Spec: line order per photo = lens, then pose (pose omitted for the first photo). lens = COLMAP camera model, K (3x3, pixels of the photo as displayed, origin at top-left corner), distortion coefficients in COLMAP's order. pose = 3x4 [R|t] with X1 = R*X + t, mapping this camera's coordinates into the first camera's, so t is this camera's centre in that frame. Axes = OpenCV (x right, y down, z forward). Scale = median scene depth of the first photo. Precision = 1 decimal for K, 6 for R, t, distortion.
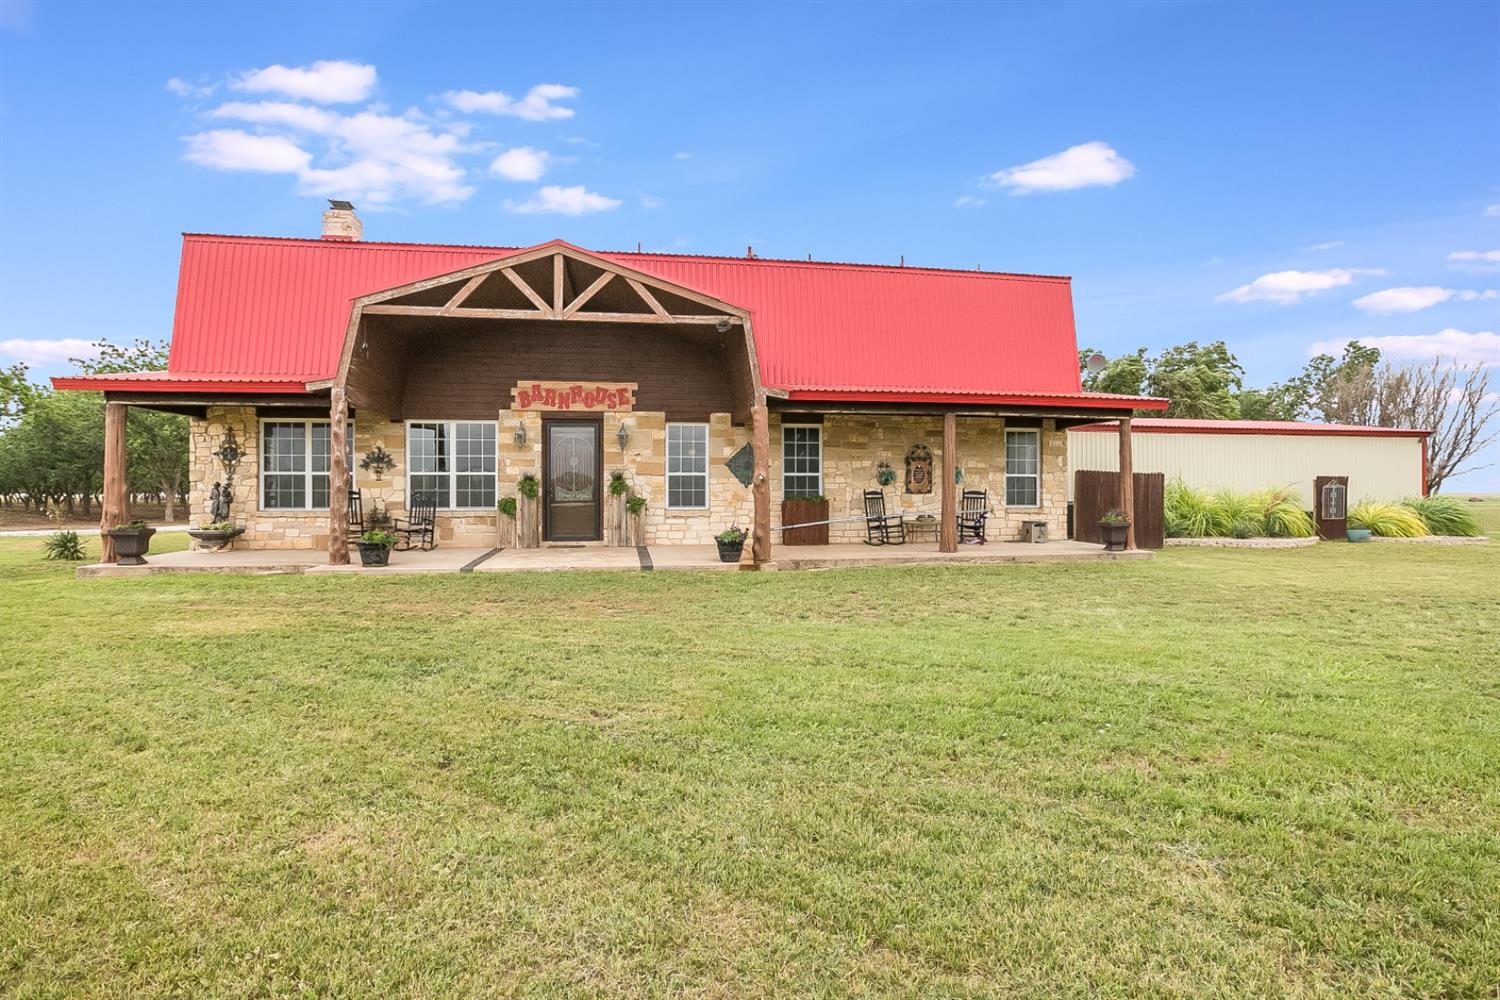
lens RADIAL K [[705.0, 0, 750.0], [0, 705.0, 500.0], [0, 0, 1]] dist [-0.081323, 0.054582]
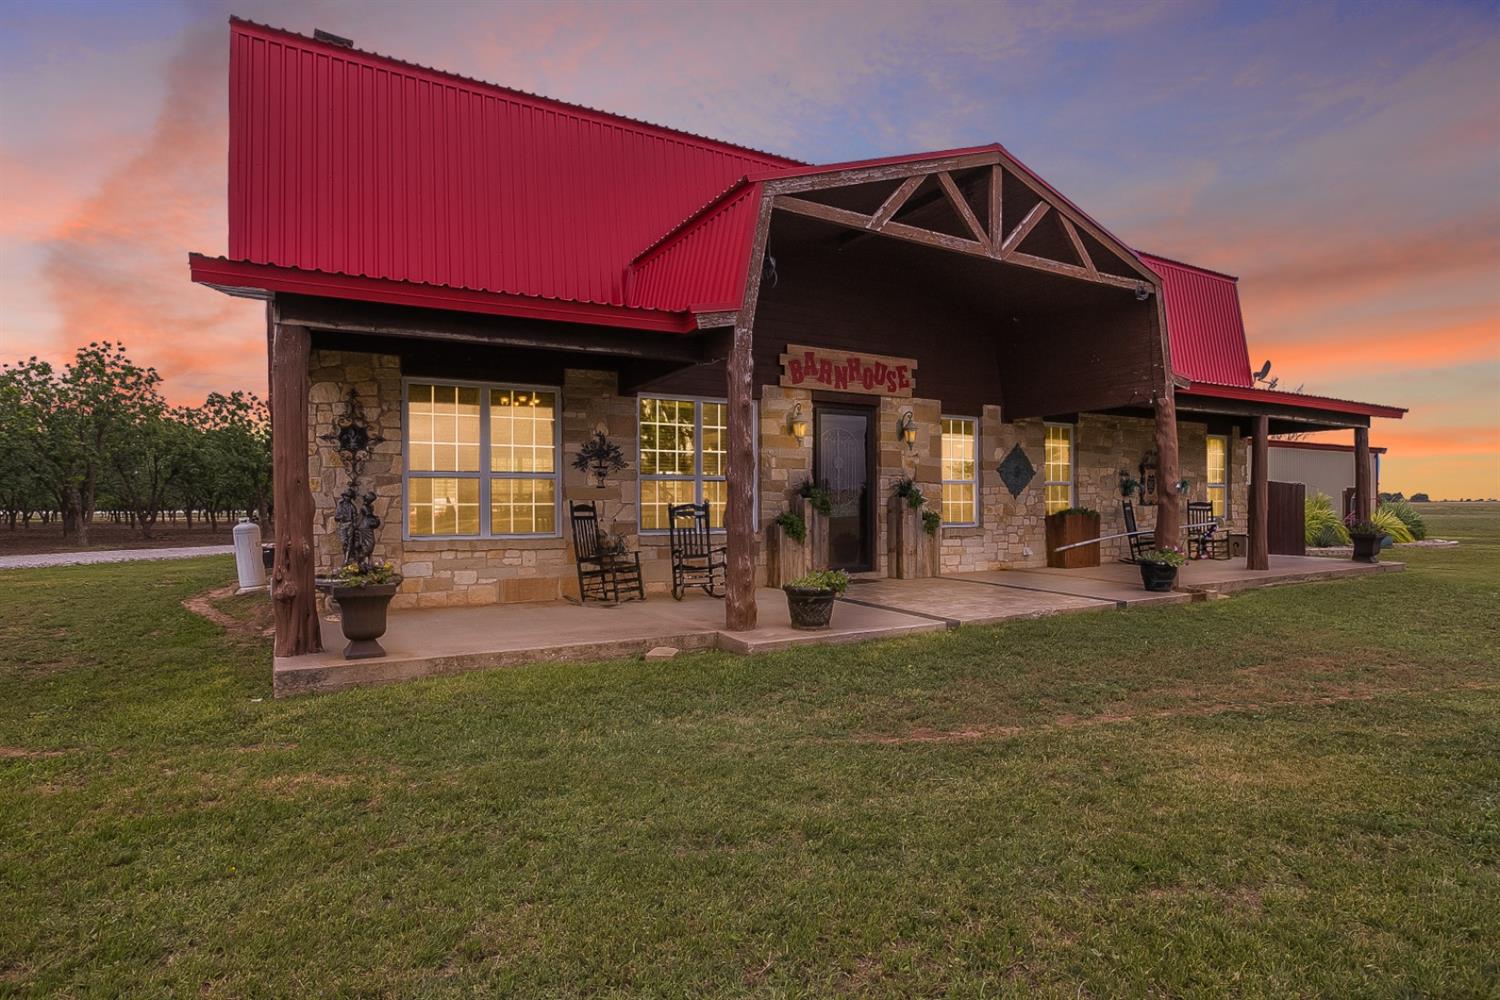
lens RADIAL K [[776.6, 0, 742.2], [0, 776.6, 518.2], [0, 0, 1]] dist [-0.065244, 0.051117]
pose [[0.937955, -0.010588, 0.346596, -0.636151], [0.009163, 0.999941, 0.005750, -0.003595], [-0.346637, -0.002218, 0.937997, 0.294260]]
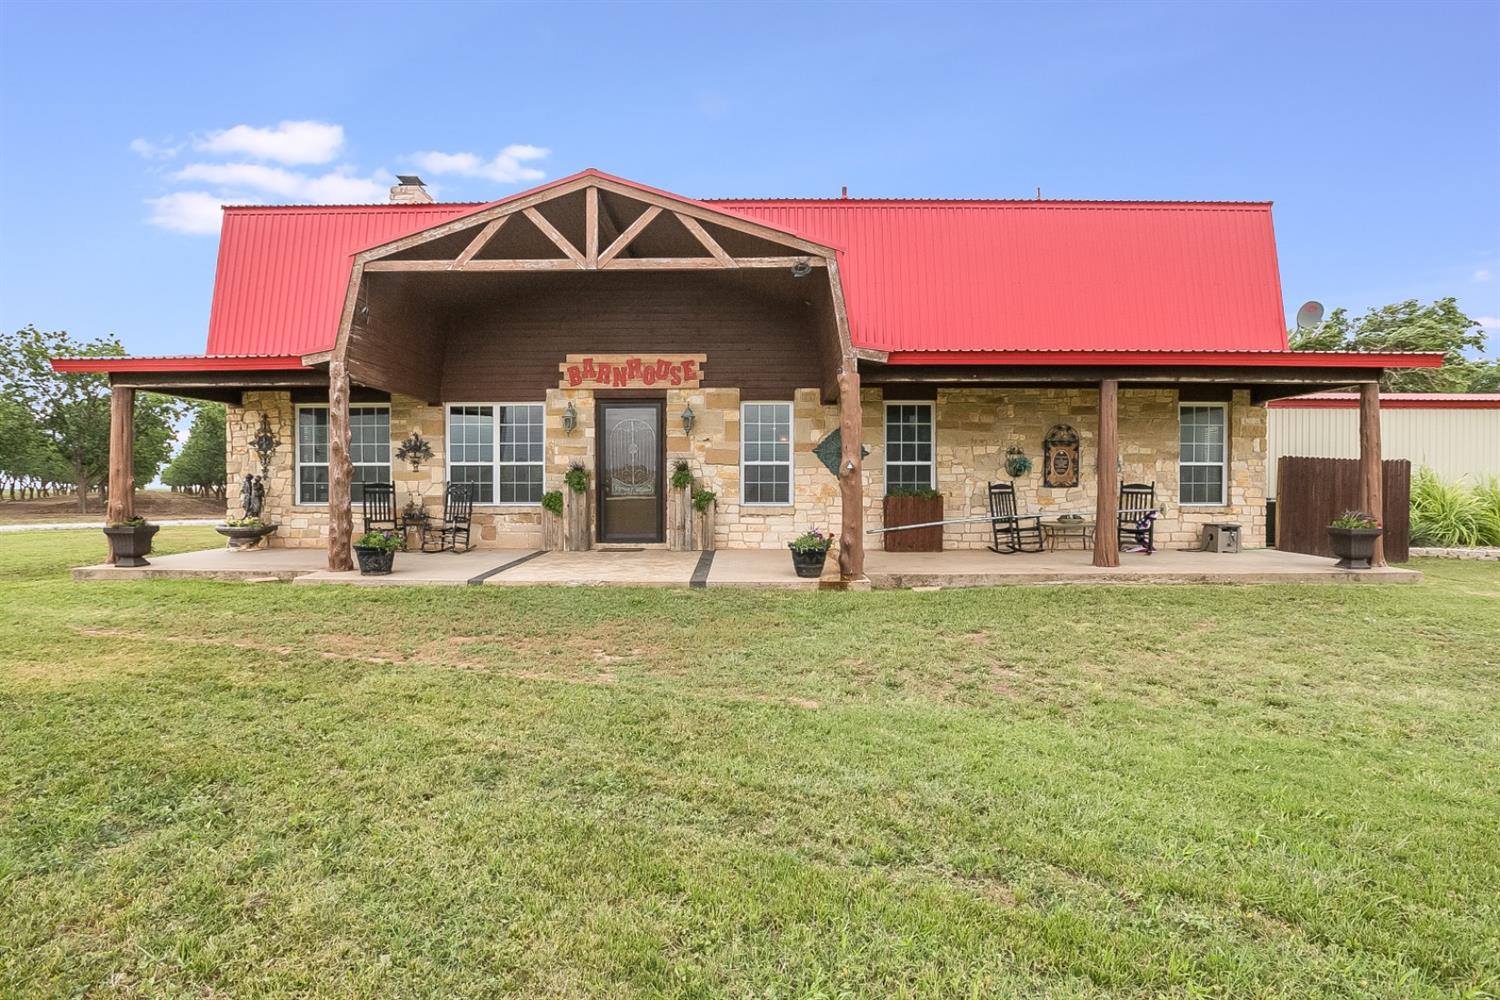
lens RADIAL K [[689.5, 0, 747.7], [0, 689.5, 496.6], [0, 0, 1]] dist [-0.070303, 0.039390]
pose [[0.985175, 0.003710, -0.171510, 0.028864], [-0.002555, 0.999973, 0.006953, -0.003498], [0.171531, -0.006412, 0.985158, 0.210297]]
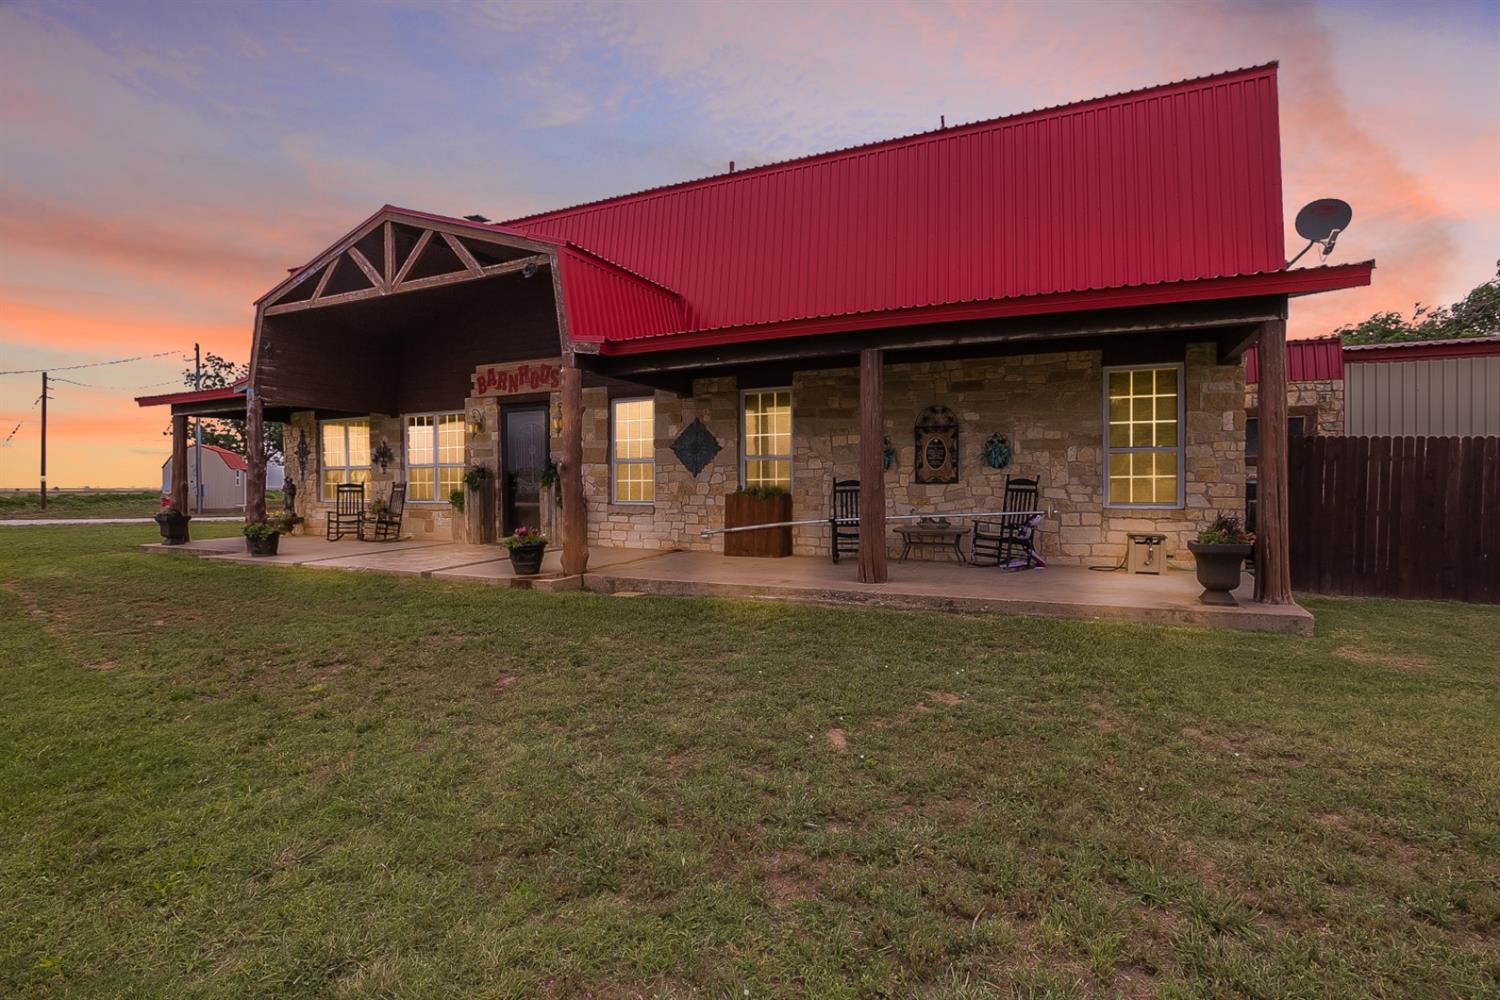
lens RADIAL K [[720.9, 0, 749.0], [0, 720.9, 494.2], [0, 0, 1]] dist [-0.082301, 0.064508]
pose [[0.826601, 0.003724, -0.562776, 0.507408], [-0.000147, 0.999979, 0.006402, -0.004206], [0.562789, -0.005209, 0.826584, 0.408038]]
